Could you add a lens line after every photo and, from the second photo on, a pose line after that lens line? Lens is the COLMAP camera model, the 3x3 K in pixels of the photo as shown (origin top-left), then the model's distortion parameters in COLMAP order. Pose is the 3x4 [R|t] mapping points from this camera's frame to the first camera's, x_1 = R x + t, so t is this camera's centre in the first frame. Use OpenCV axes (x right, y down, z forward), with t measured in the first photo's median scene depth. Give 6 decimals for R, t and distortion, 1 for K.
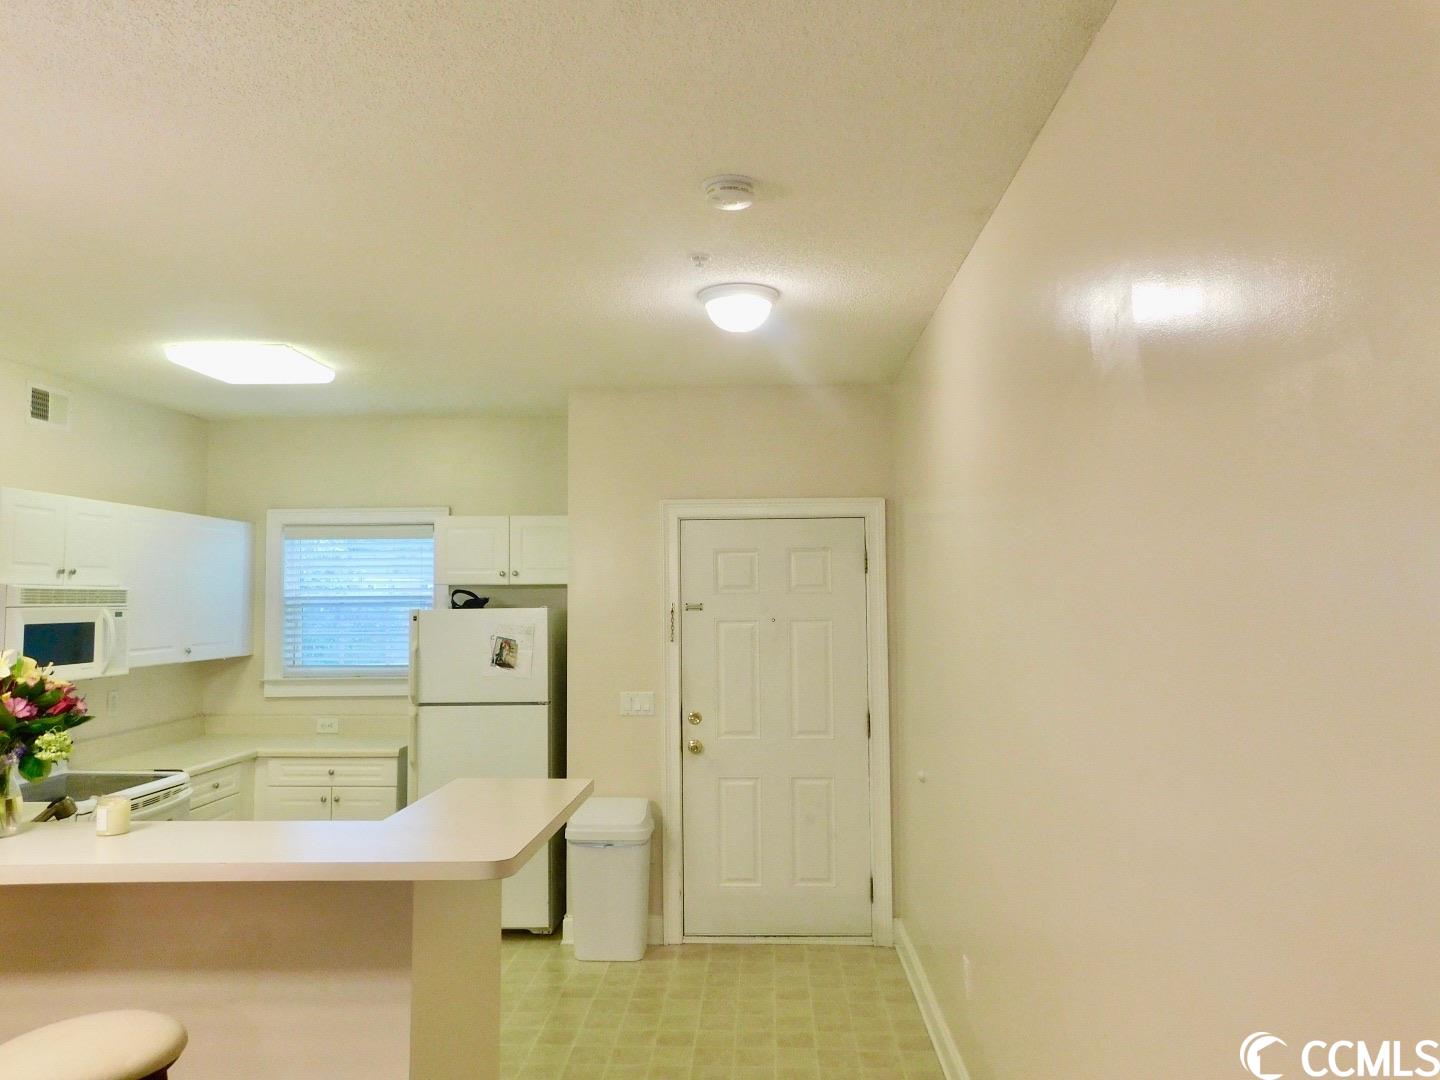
lens RADIAL K [[1051.7, 0, 725.7], [0, 1051.7, 550.8], [0, 0, 1]] dist [-0.007155, 0.013135]
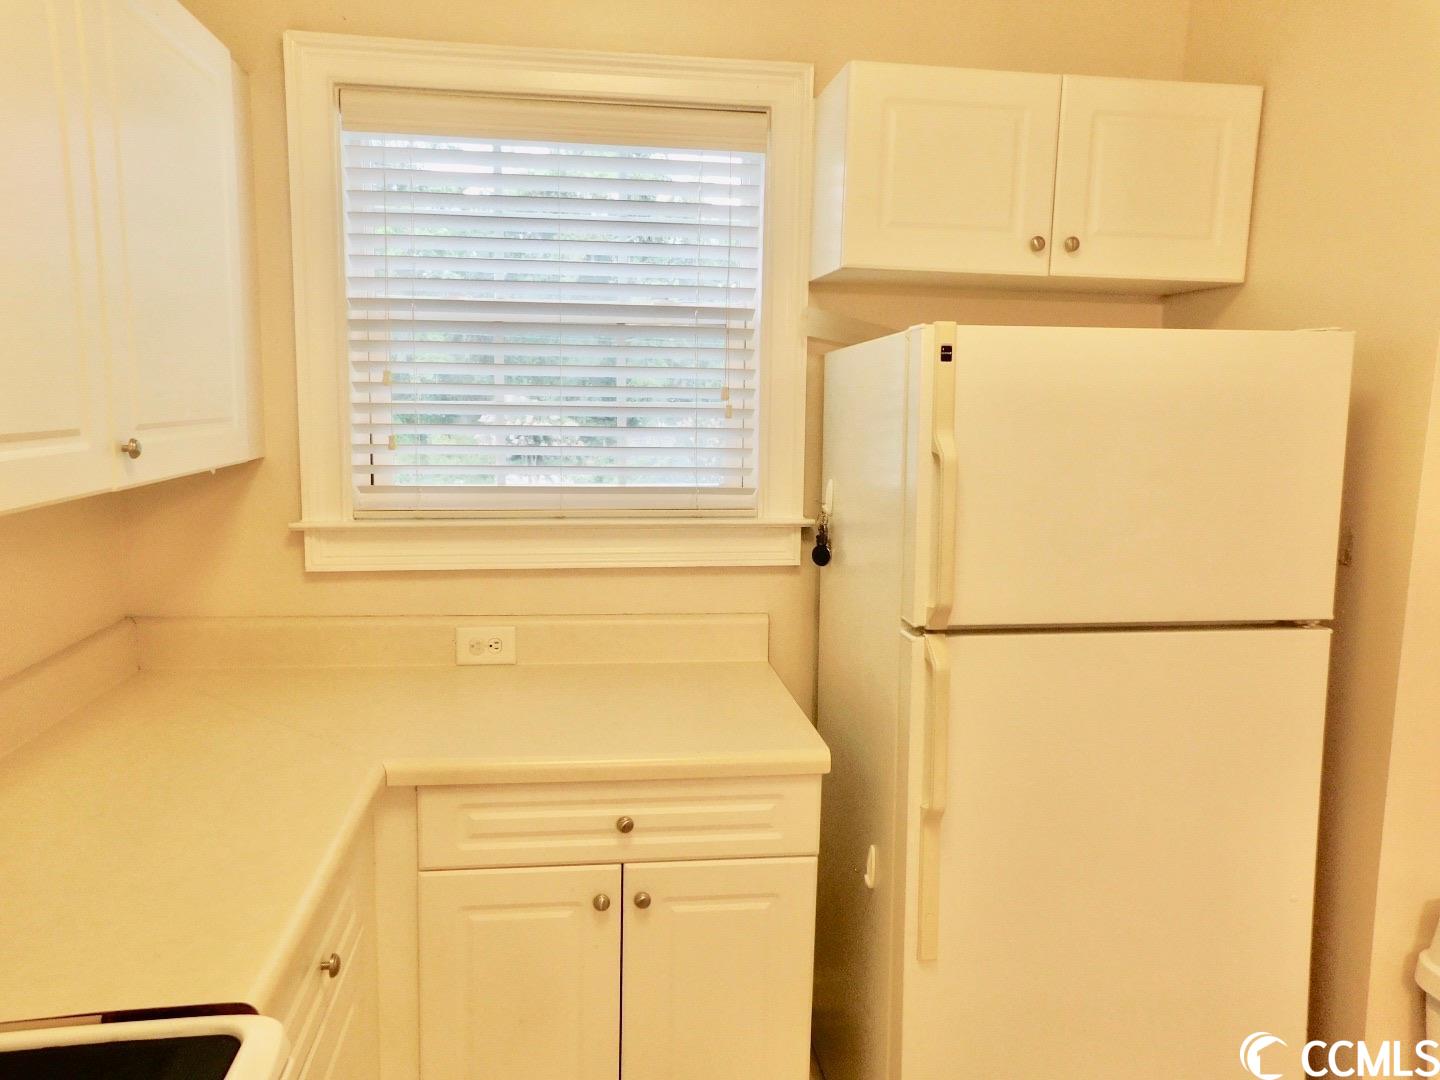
lens RADIAL K [[1051.7, 0, 713.5], [0, 1051.7, 546.2], [0, 0, 1]] dist [-0.007155, 0.013135]
pose [[0.984834, -0.000450, 0.173500, -0.404786], [-0.033029, 0.981223, 0.190027, 0.062158], [-0.170328, -0.192875, 0.966327, 0.694273]]
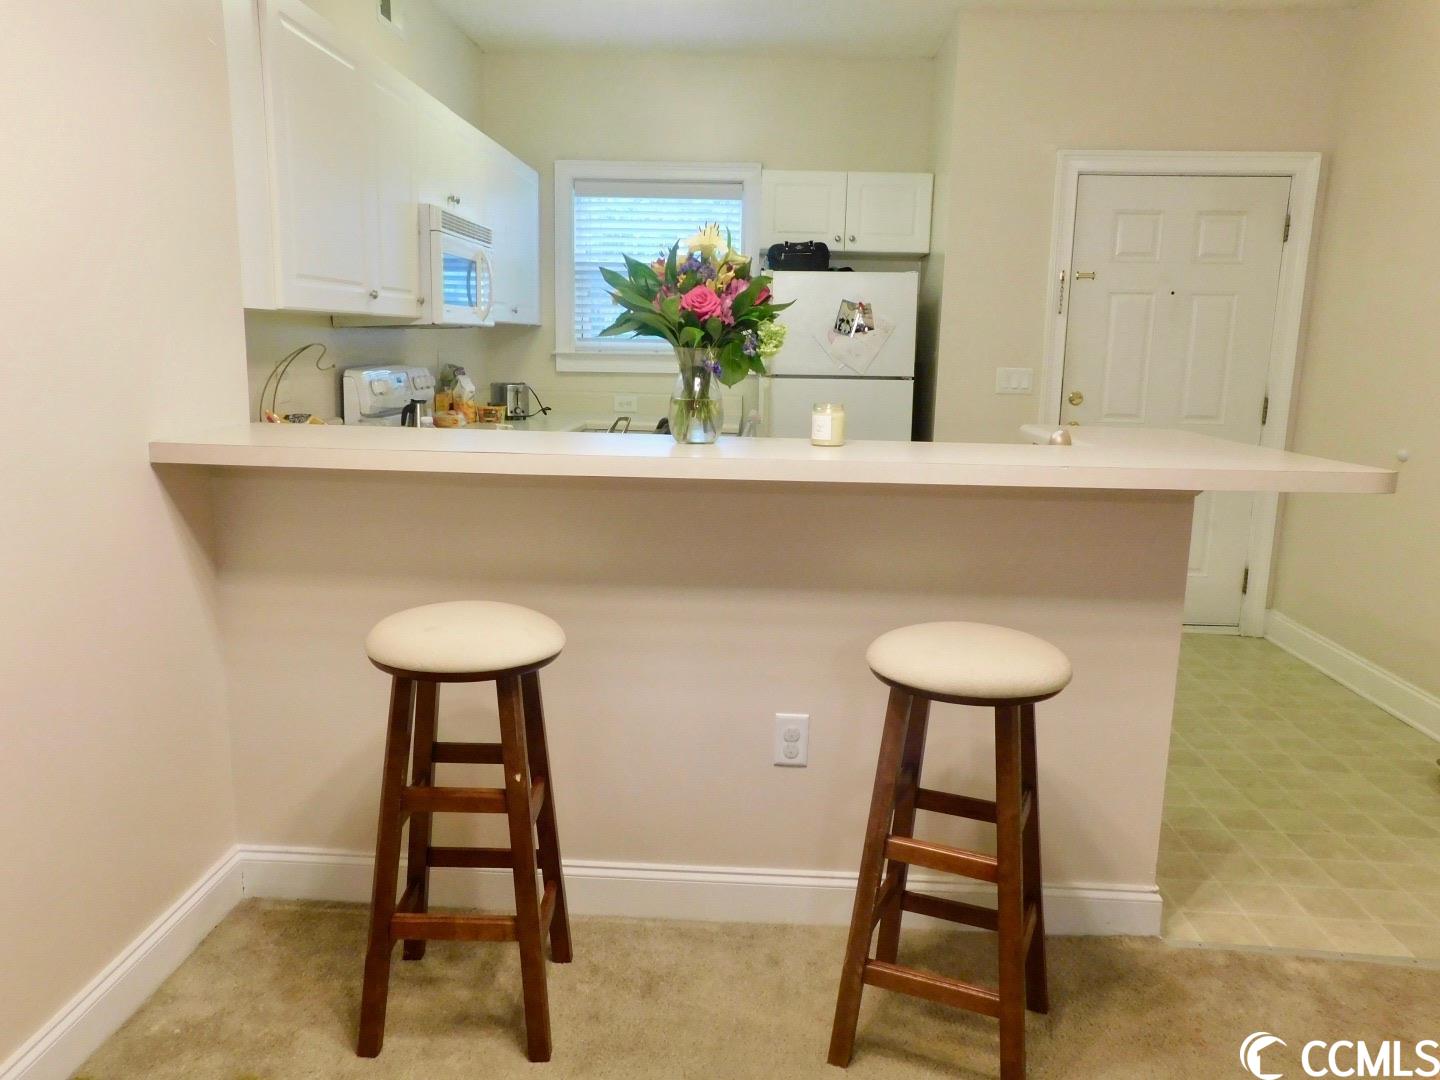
lens RADIAL K [[1051.7, 0, 716.2], [0, 1051.7, 541.1], [0, 0, 1]] dist [-0.007155, 0.013135]
pose [[0.999567, 0.028576, 0.007070, -0.334682], [-0.029437, 0.971478, 0.235296, 0.069069], [-0.000145, -0.235402, 0.971898, 0.063502]]
